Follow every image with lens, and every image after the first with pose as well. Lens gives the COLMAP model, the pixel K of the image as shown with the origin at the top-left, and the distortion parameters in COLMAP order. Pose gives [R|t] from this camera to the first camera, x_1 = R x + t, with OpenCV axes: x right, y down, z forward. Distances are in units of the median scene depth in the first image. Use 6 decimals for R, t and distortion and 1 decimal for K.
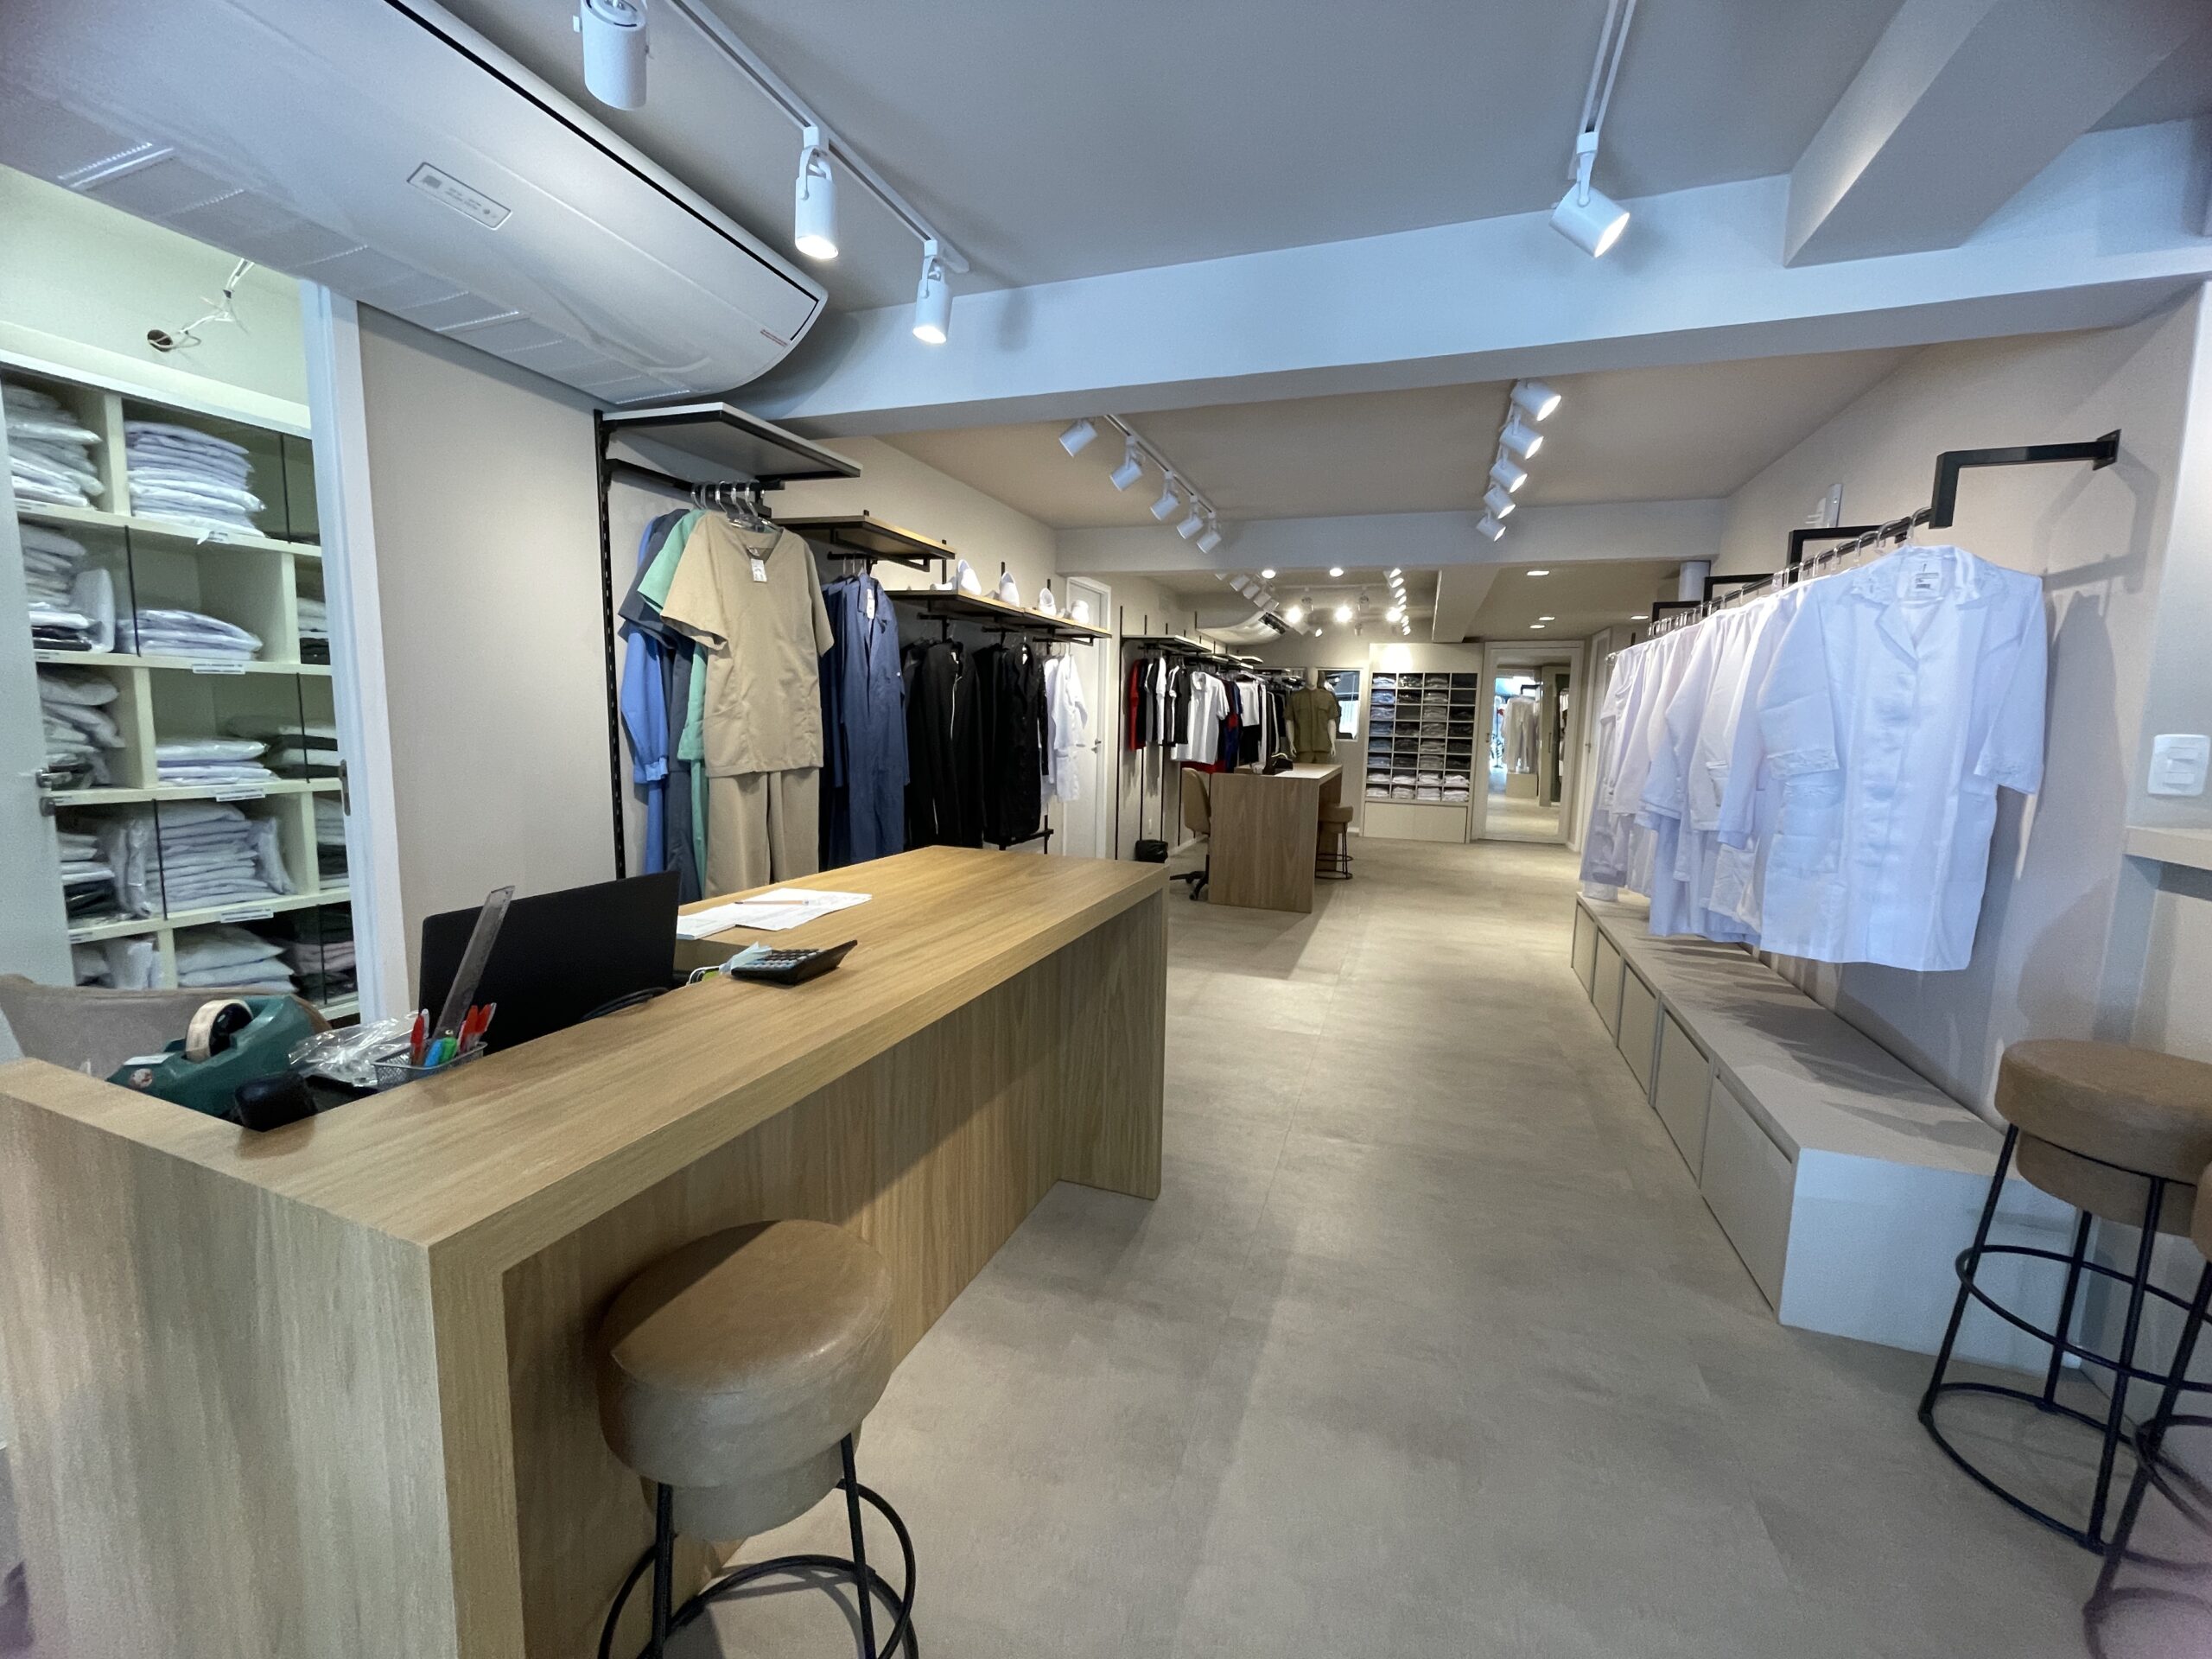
lens RADIAL K [[887.4, 0, 1096.7], [0, 887.4, 823.2], [0, 0, 1]] dist [-0.001451, -0.000348]
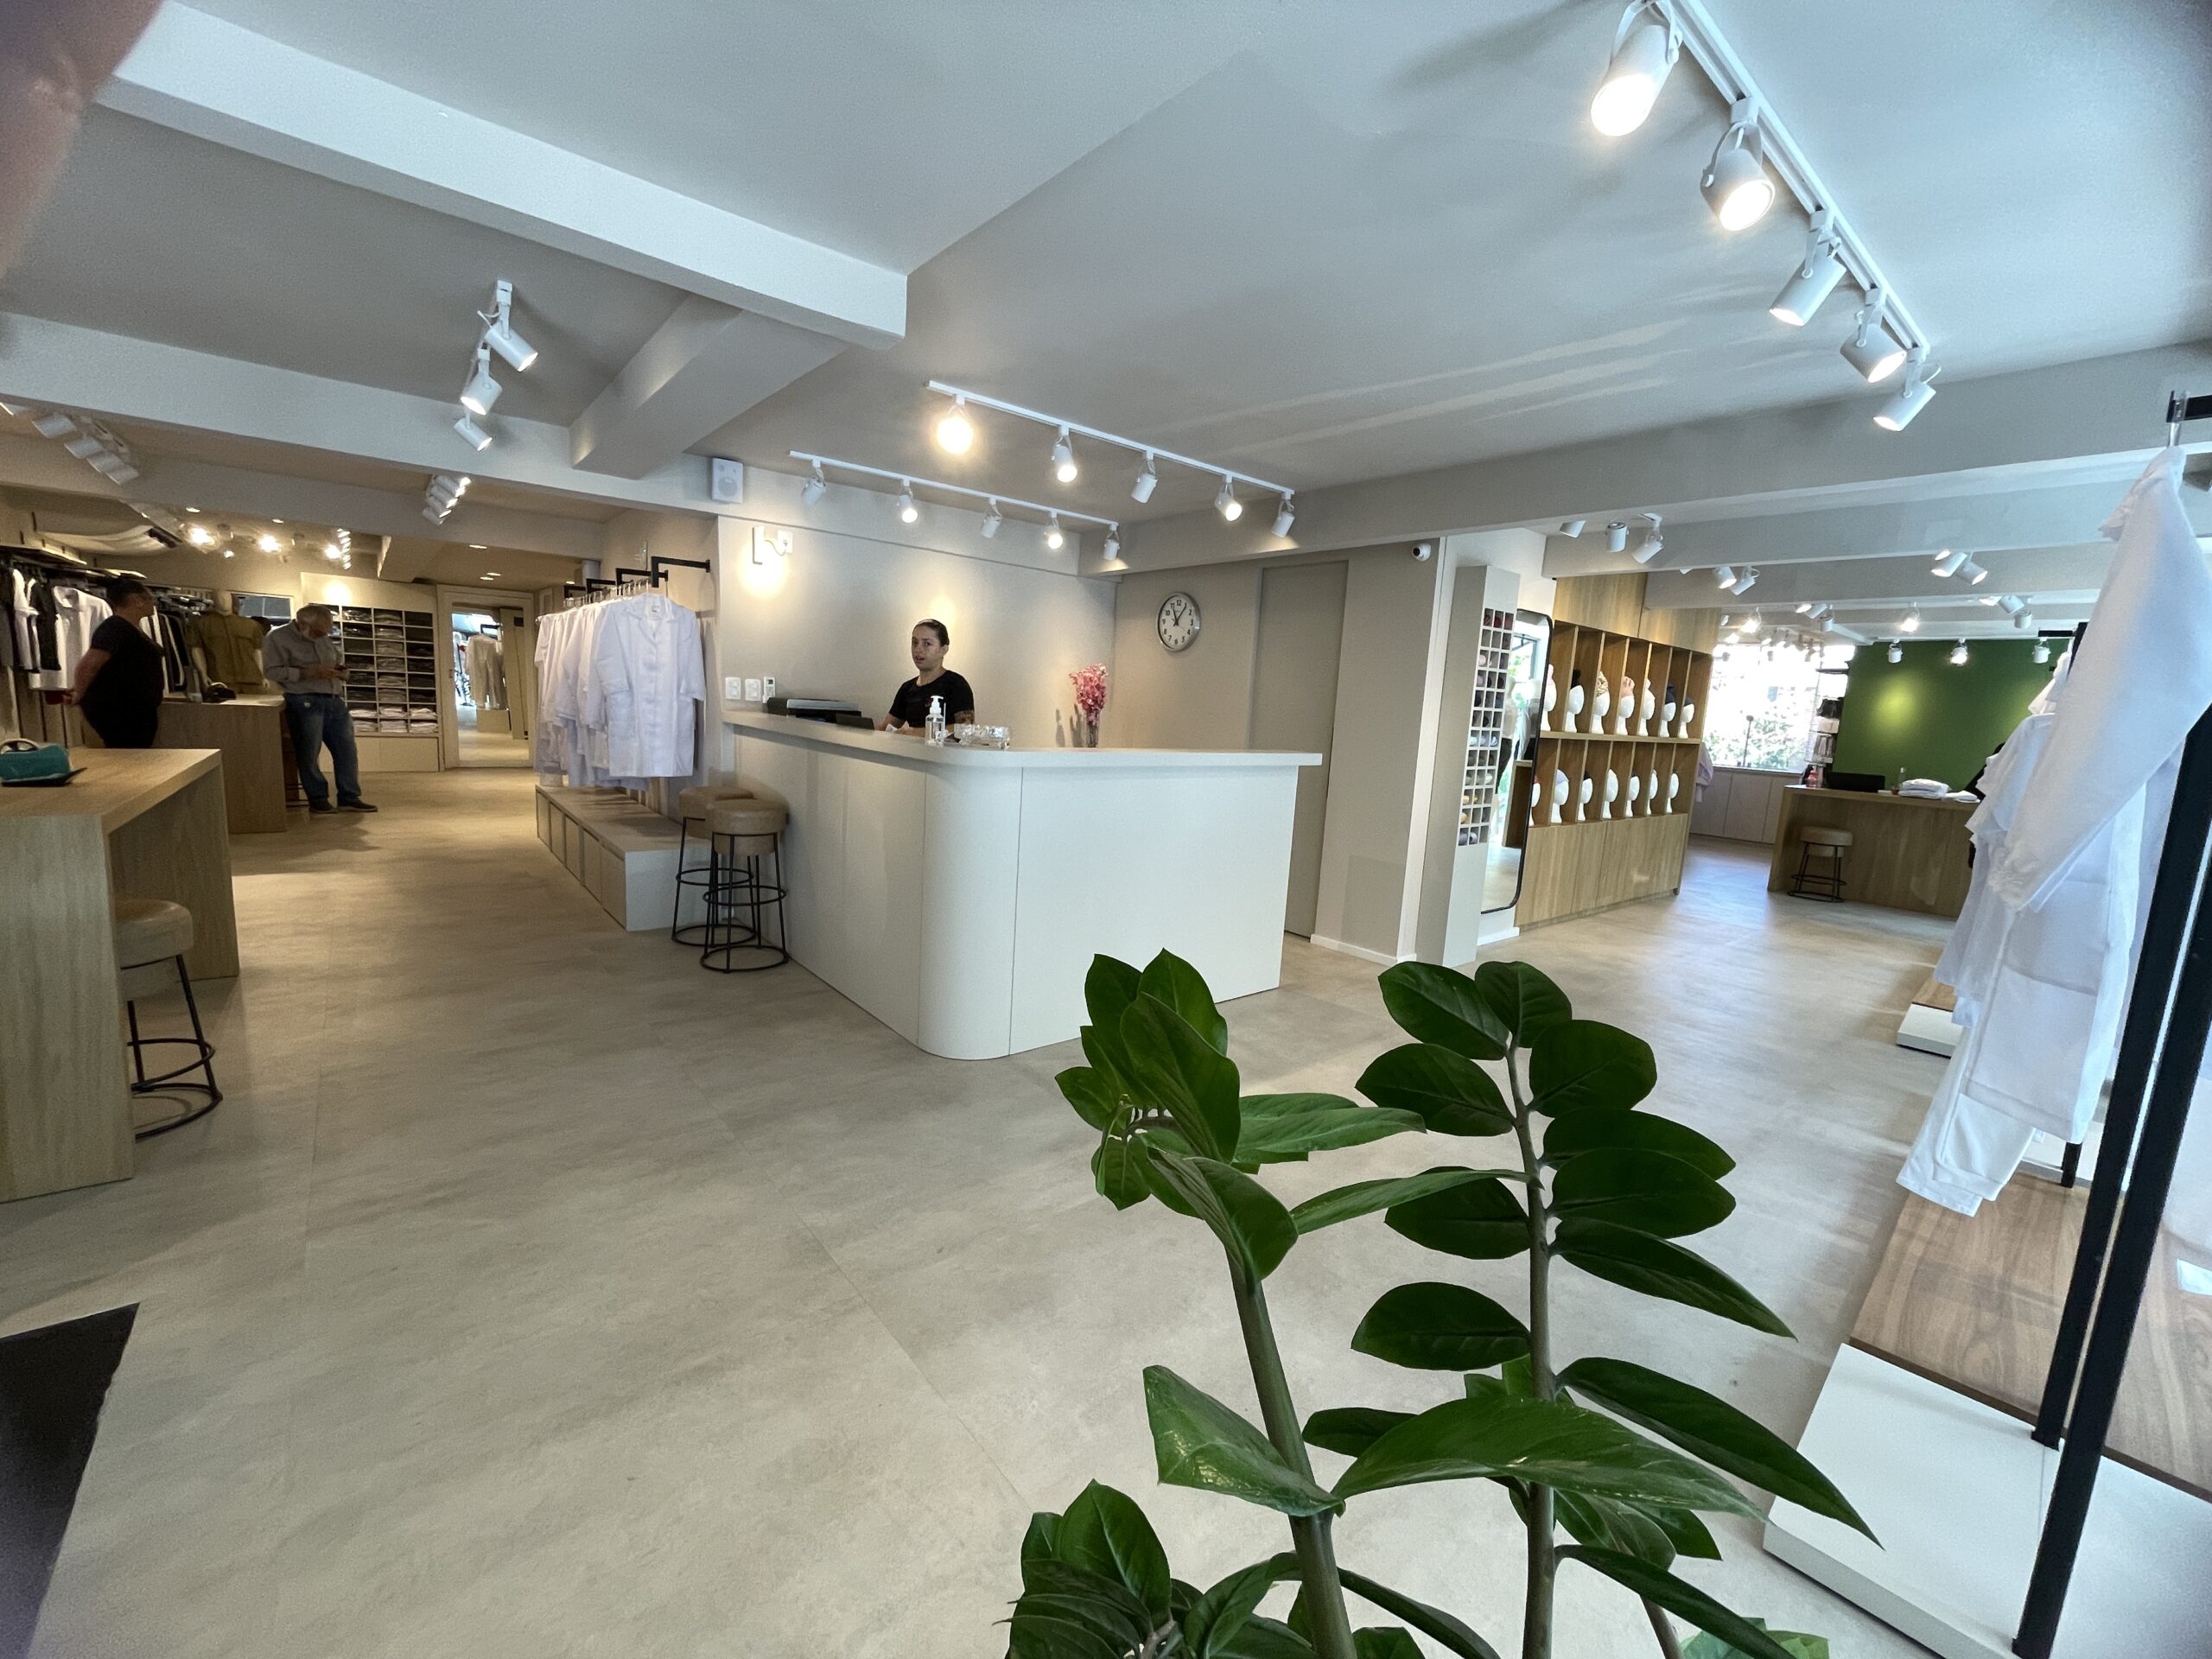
lens RADIAL K [[887.4, 0, 1102.8], [0, 887.4, 821.5], [0, 0, 1]] dist [-0.001451, -0.000348]
pose [[0.504484, -0.112193, 0.856101, -0.136662], [0.057827, 0.993686, 0.096147, 0.032411], [-0.861482, 0.001001, 0.507787, -0.308608]]
